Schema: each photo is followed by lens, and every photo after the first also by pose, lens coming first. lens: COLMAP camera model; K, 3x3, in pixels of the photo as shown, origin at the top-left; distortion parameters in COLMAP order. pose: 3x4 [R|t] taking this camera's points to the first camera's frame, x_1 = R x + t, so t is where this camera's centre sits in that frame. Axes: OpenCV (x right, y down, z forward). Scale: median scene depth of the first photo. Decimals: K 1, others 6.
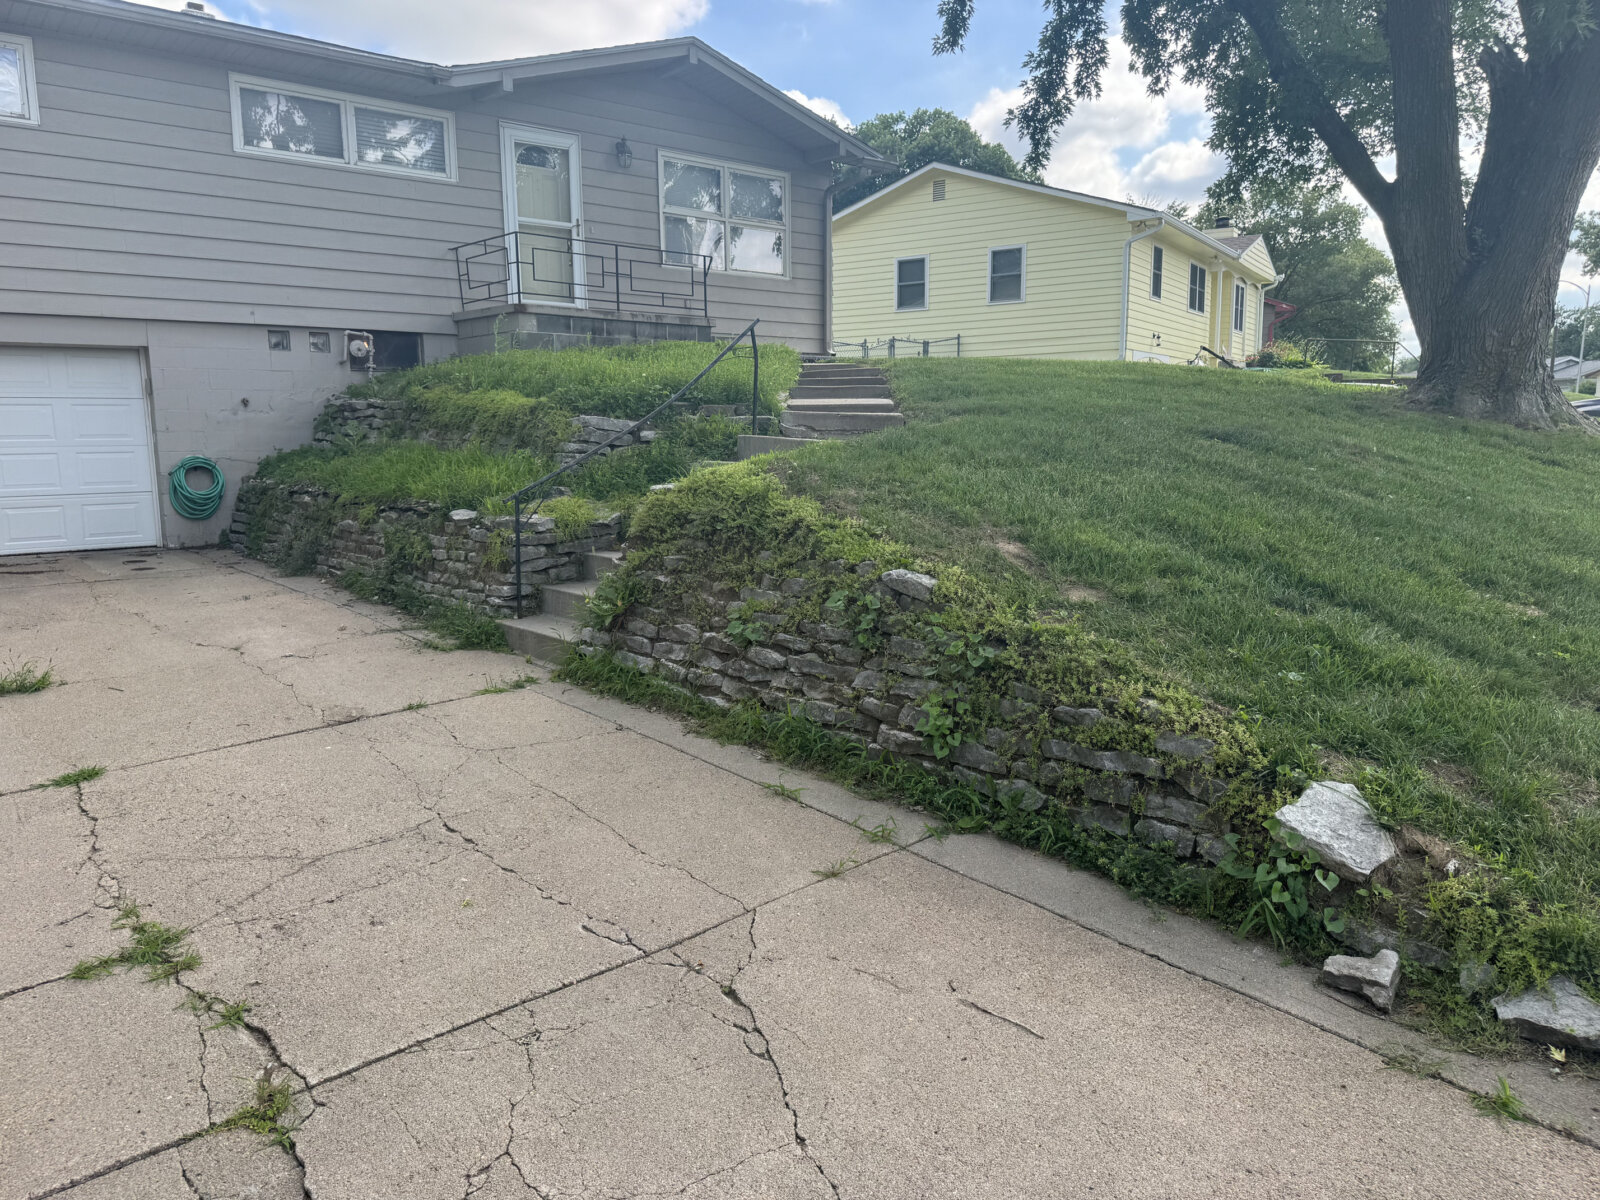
lens RADIAL K [[1131.3, 0, 793.5], [0, 1131.3, 602.8], [0, 0, 1]] dist [0.036825, -0.041721]
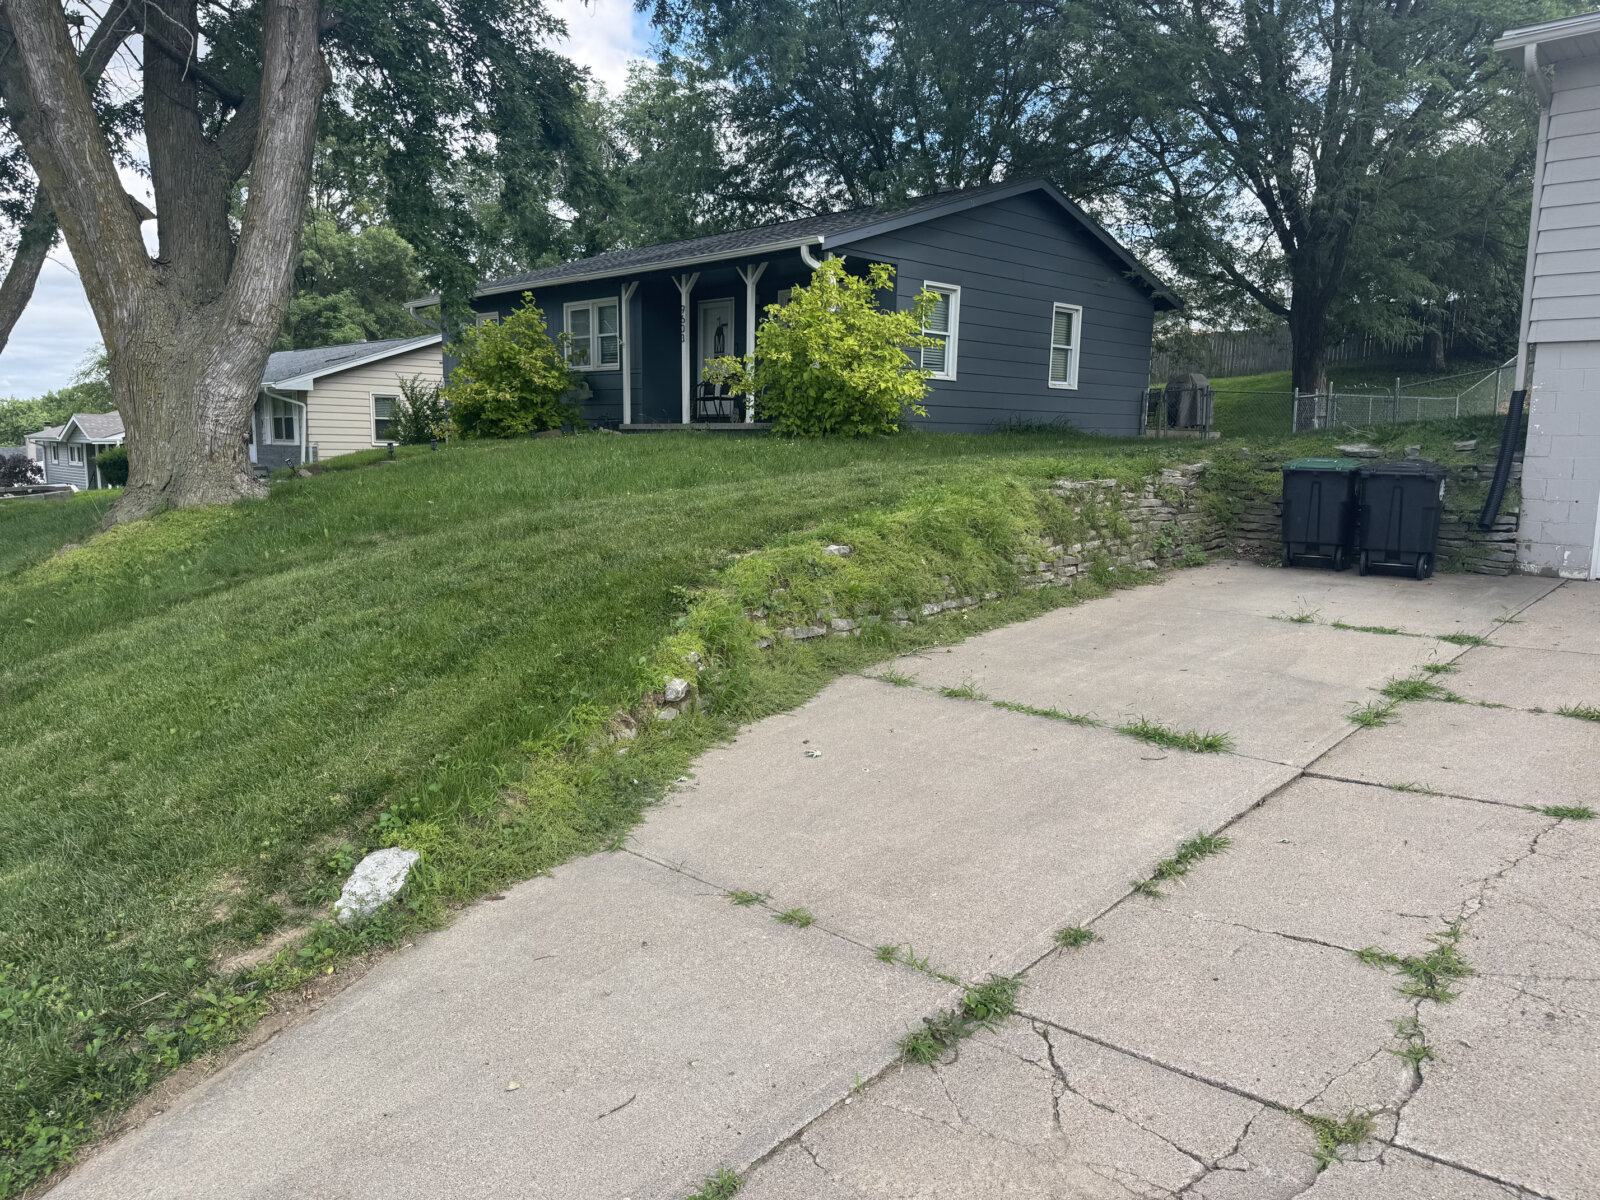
lens RADIAL K [[1131.3, 0, 834.2], [0, 1131.3, 613.2], [0, 0, 1]] dist [0.036825, -0.041721]
pose [[0.158093, 0.163374, -0.973815, 0.085785], [-0.166633, 0.976487, 0.136770, -0.018839], [0.973263, 0.140647, 0.181599, 0.058156]]
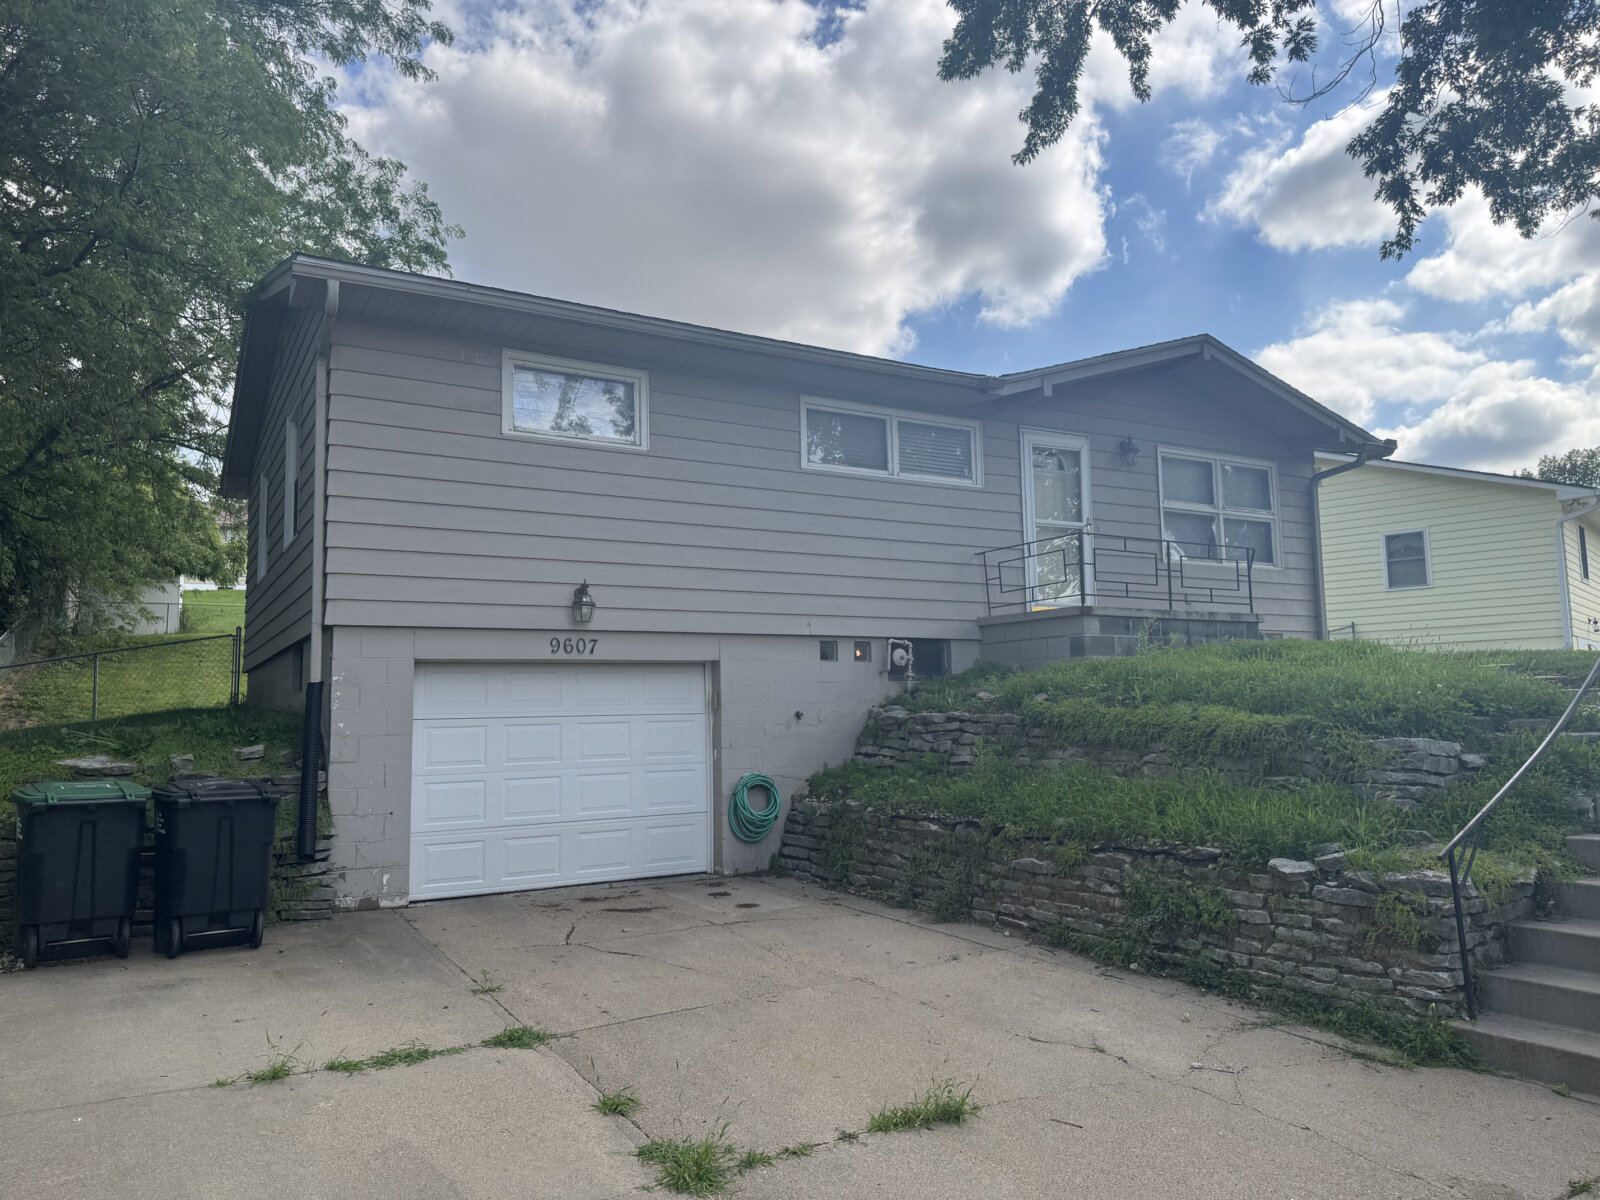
lens RADIAL K [[1131.3, 0, 787.1], [0, 1131.3, 599.5], [0, 0, 1]] dist [0.036825, -0.041721]
pose [[0.980543, -0.030305, -0.193951, -0.298910], [-0.020390, 0.966944, -0.254171, -0.030070], [0.195242, 0.253180, 0.947513, 0.081909]]
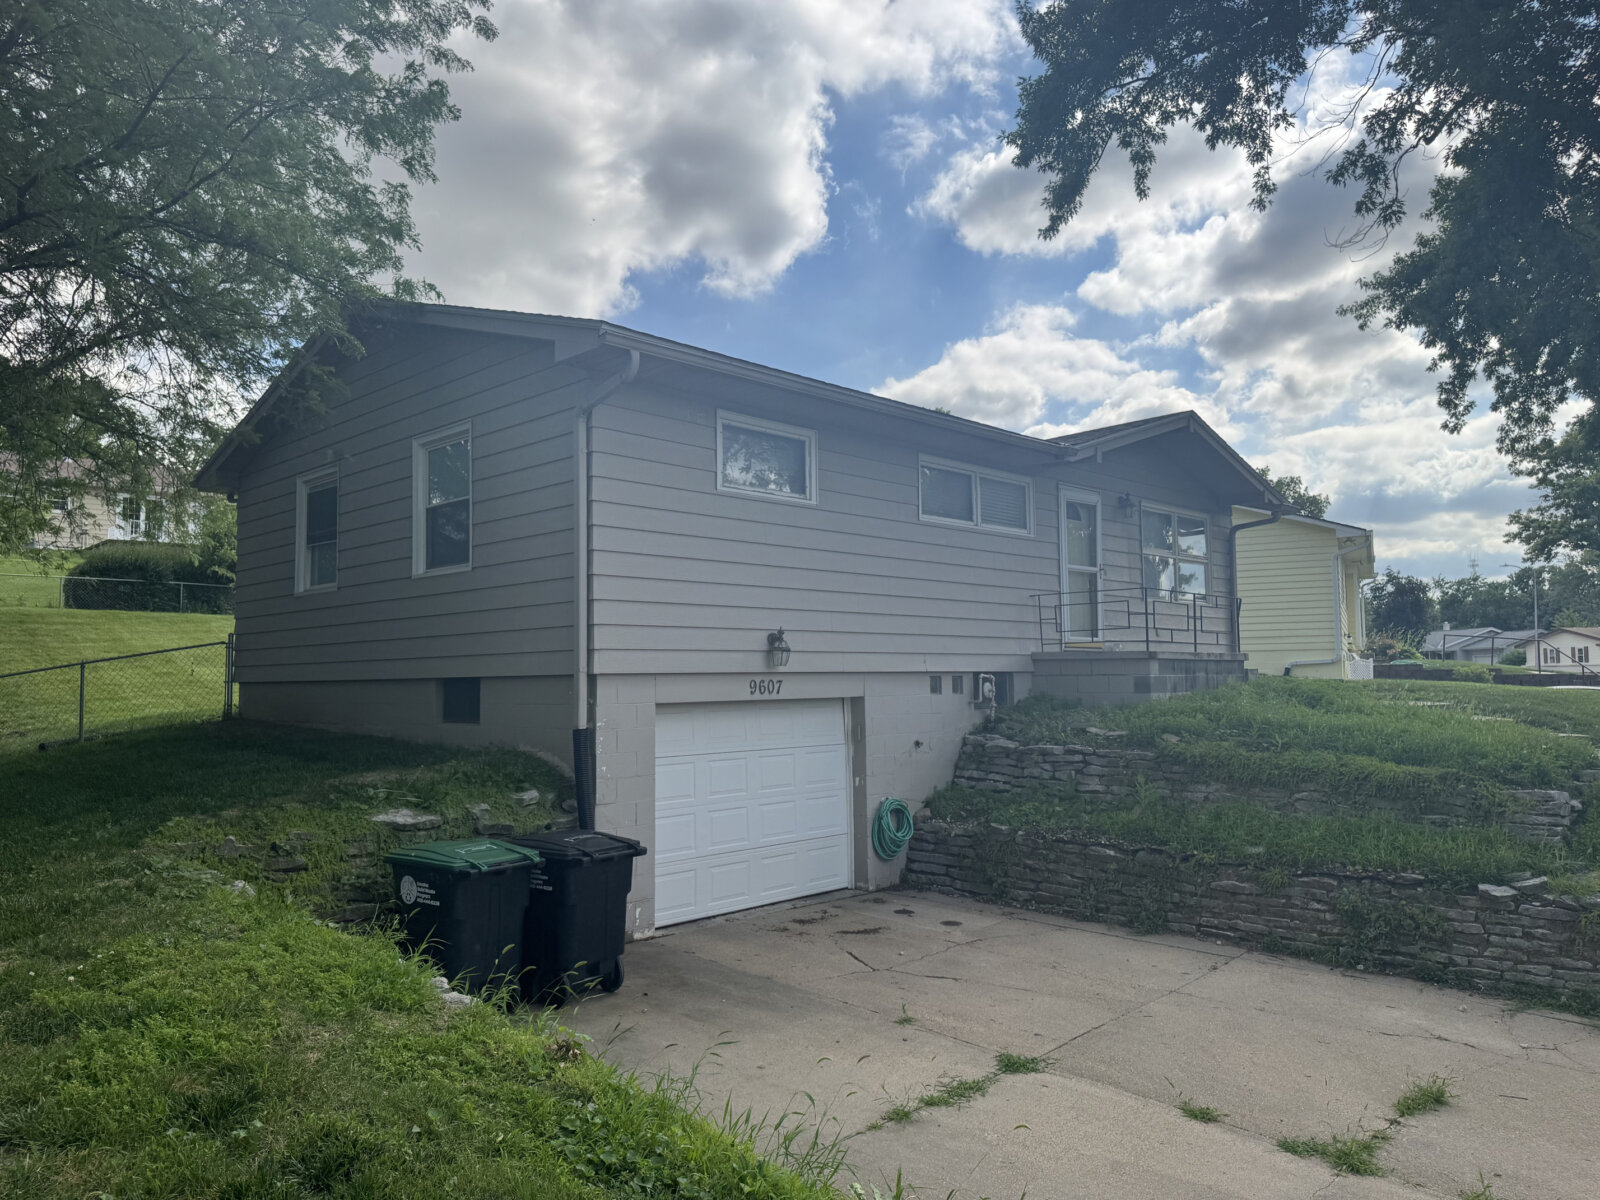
lens RADIAL K [[1131.3, 0, 834.7], [0, 1131.3, 600.5], [0, 0, 1]] dist [0.036825, -0.041721]
pose [[0.996017, 0.006257, 0.088942, -0.637479], [0.014119, 0.973879, -0.226630, -0.068361], [-0.088037, 0.226983, 0.969911, -0.036848]]
